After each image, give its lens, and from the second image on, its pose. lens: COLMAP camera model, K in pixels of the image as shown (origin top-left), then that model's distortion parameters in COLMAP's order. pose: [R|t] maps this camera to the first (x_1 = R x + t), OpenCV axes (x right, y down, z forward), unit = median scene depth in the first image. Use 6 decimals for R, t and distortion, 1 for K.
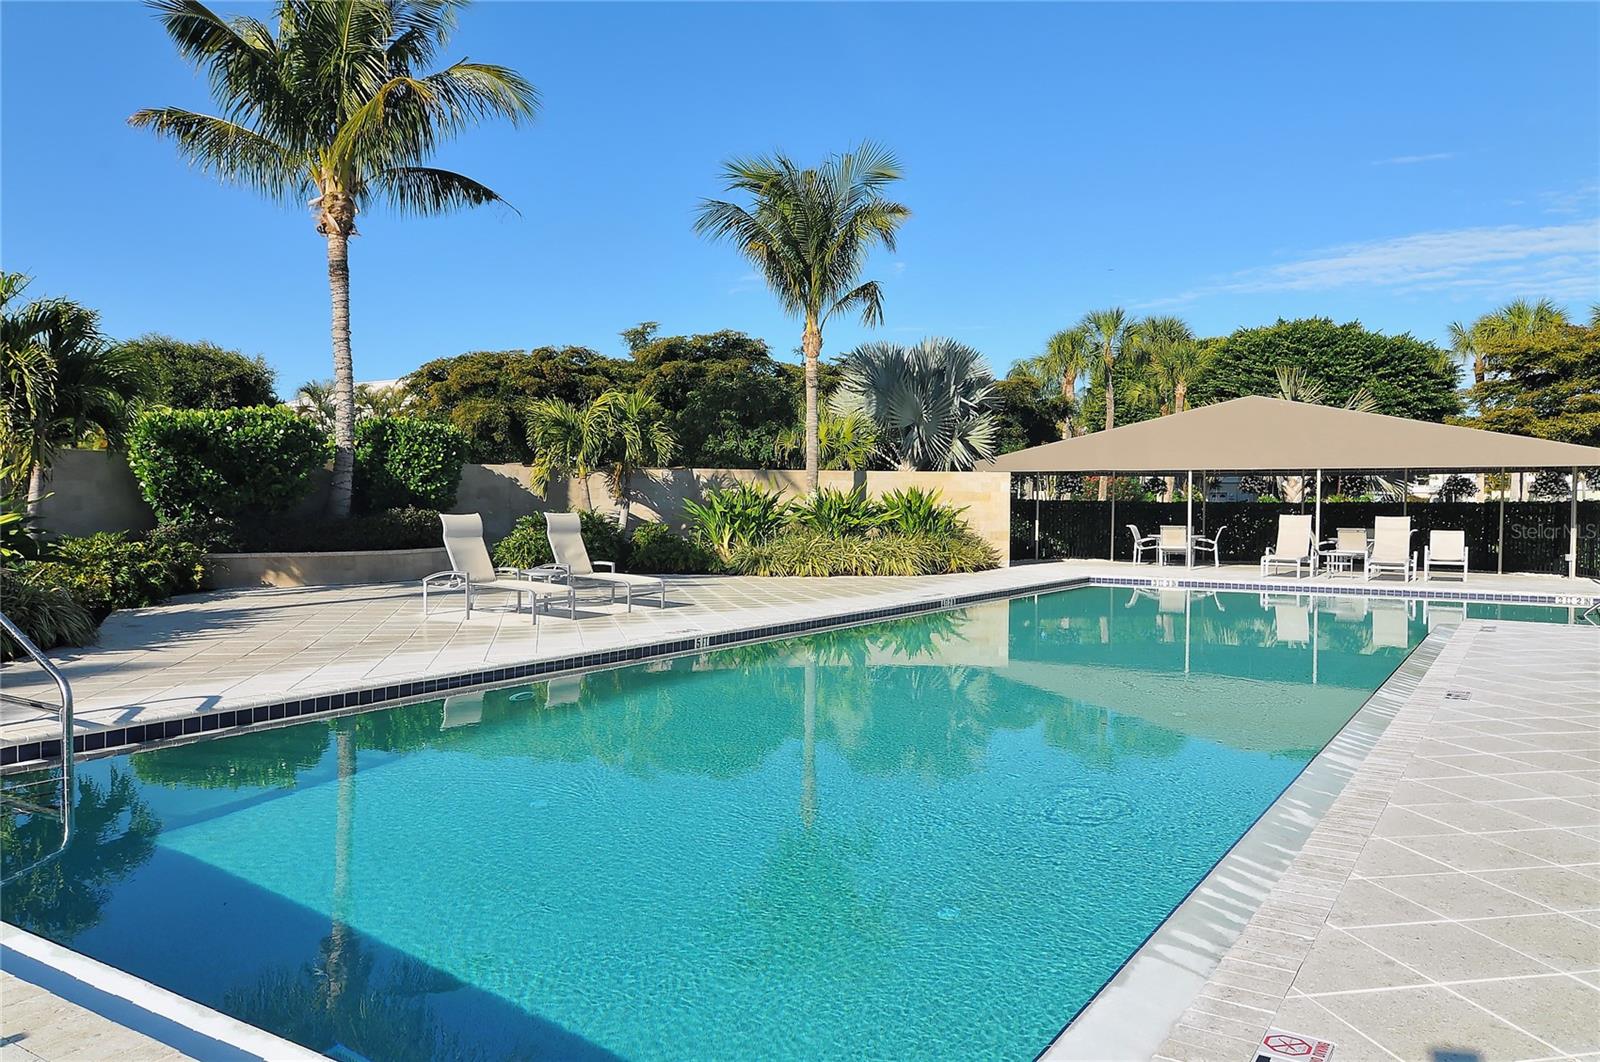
lens RADIAL K [[1171.9, 0, 860.9], [0, 1171.9, 496.7], [0, 0, 1]] dist [0.025401, -0.000923]
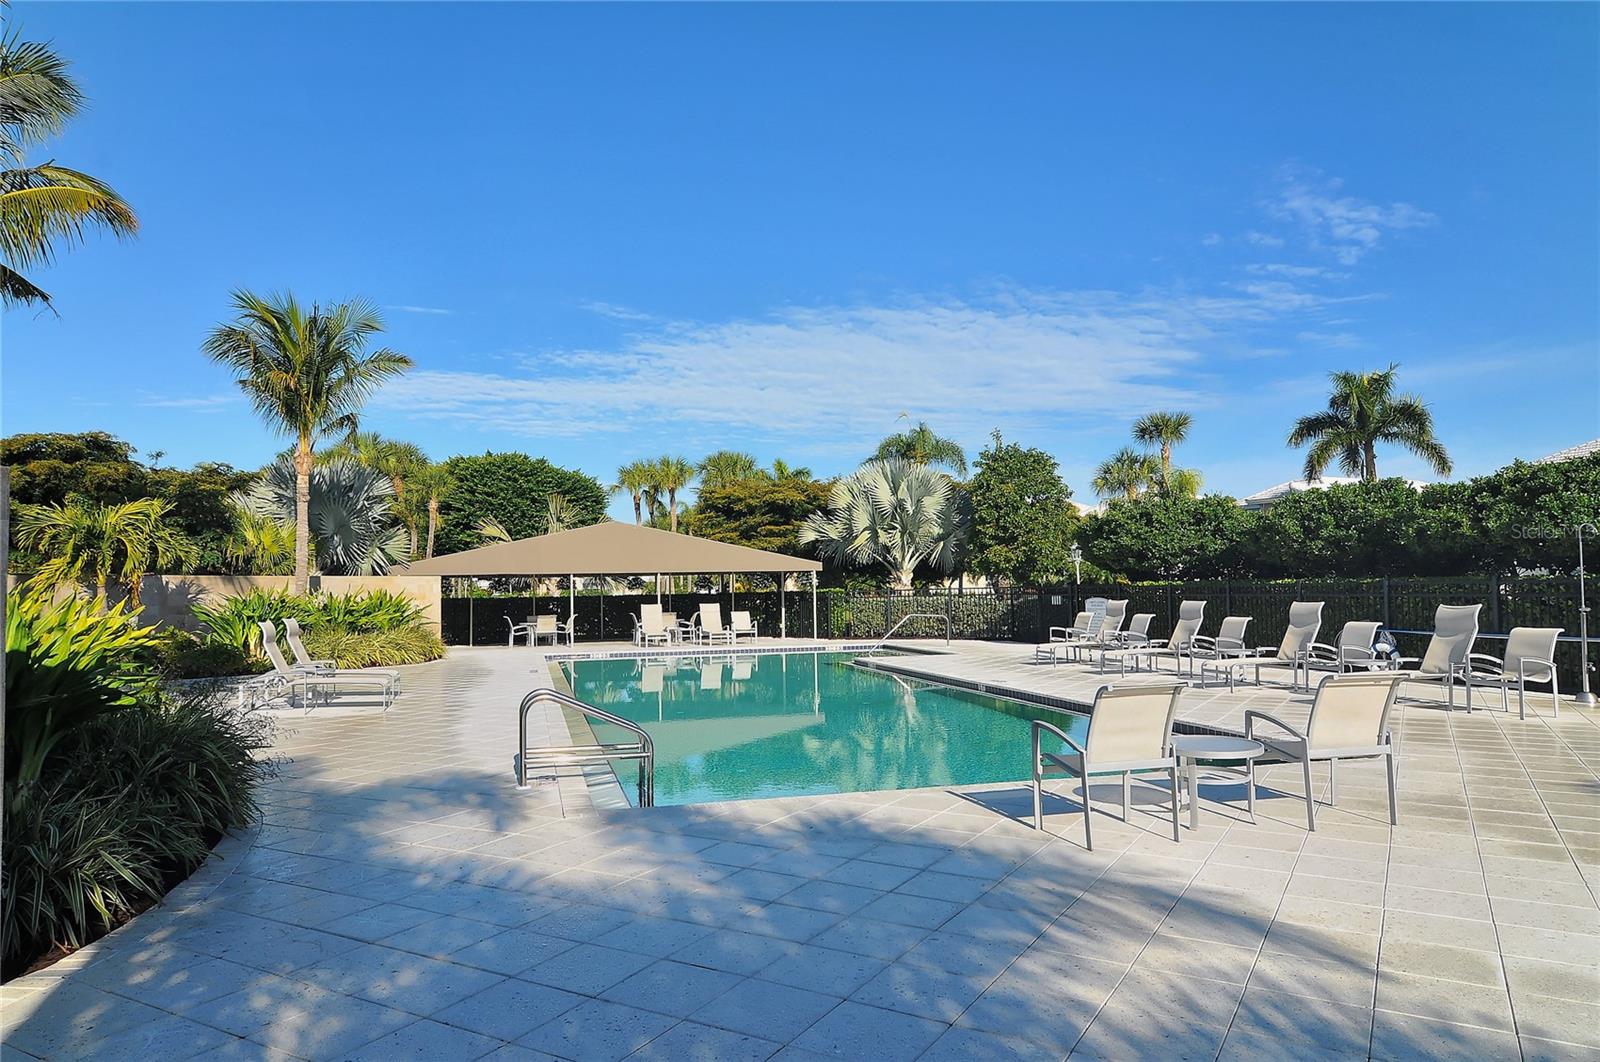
lens RADIAL K [[1047.8, 0, 786.1], [0, 1047.8, 520.2], [0, 0, 1]] dist [0.000432, -0.002221]
pose [[0.695808, 0.030371, 0.717586, -0.396401], [0.016943, 0.998133, -0.058674, -0.008378], [-0.718028, 0.052984, 0.693995, -0.023129]]
